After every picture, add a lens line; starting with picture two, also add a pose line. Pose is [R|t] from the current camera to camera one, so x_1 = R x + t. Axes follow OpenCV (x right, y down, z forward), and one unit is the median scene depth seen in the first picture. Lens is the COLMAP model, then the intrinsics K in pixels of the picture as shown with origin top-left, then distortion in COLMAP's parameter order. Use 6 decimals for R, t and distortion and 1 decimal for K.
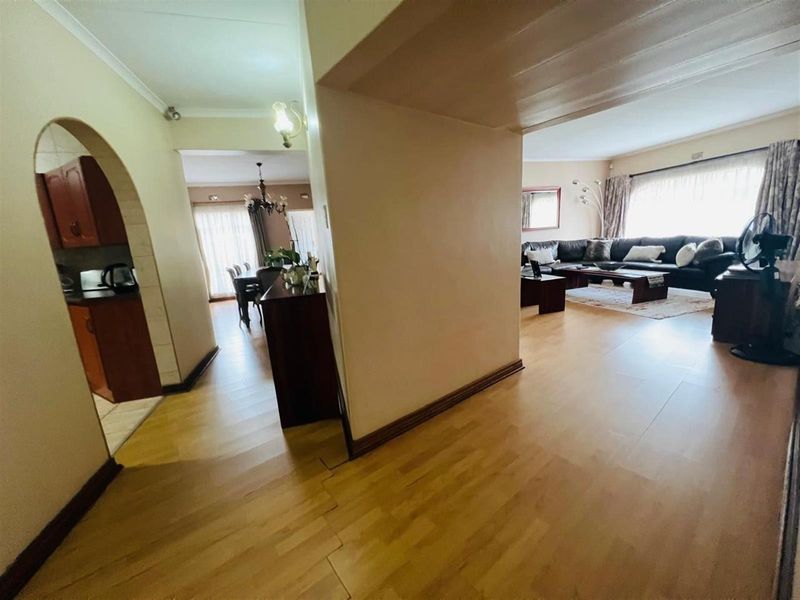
lens RADIAL K [[319.8, 0, 400.0], [0, 319.8, 300.0], [0, 0, 1]] dist [-0.000623, -0.000048]
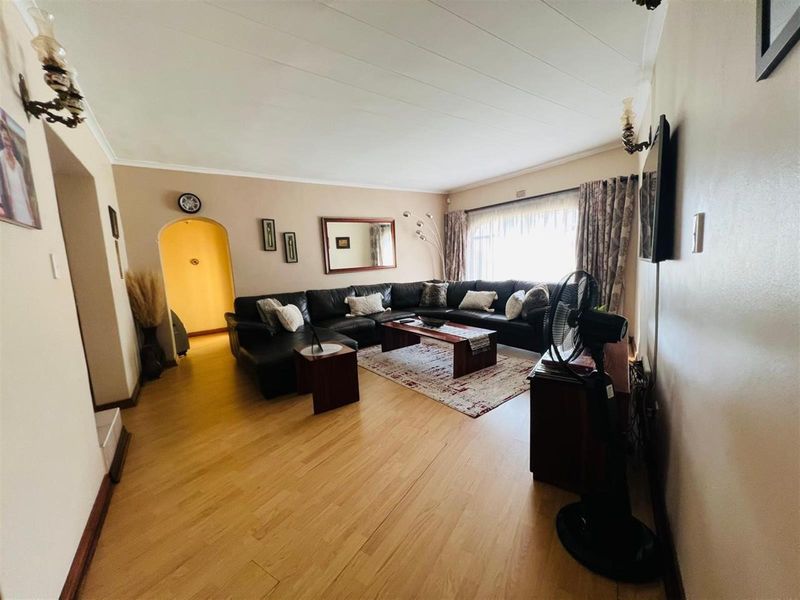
lens RADIAL K [[325.6, 0, 400.0], [0, 325.6, 300.0], [0, 0, 1]] dist [-0.001515, -0.000816]
pose [[0.947949, -0.021873, 0.317670, 0.285669], [0.051888, 0.994914, -0.086331, -0.079674], [-0.314166, 0.098321, 0.944263, 0.245026]]
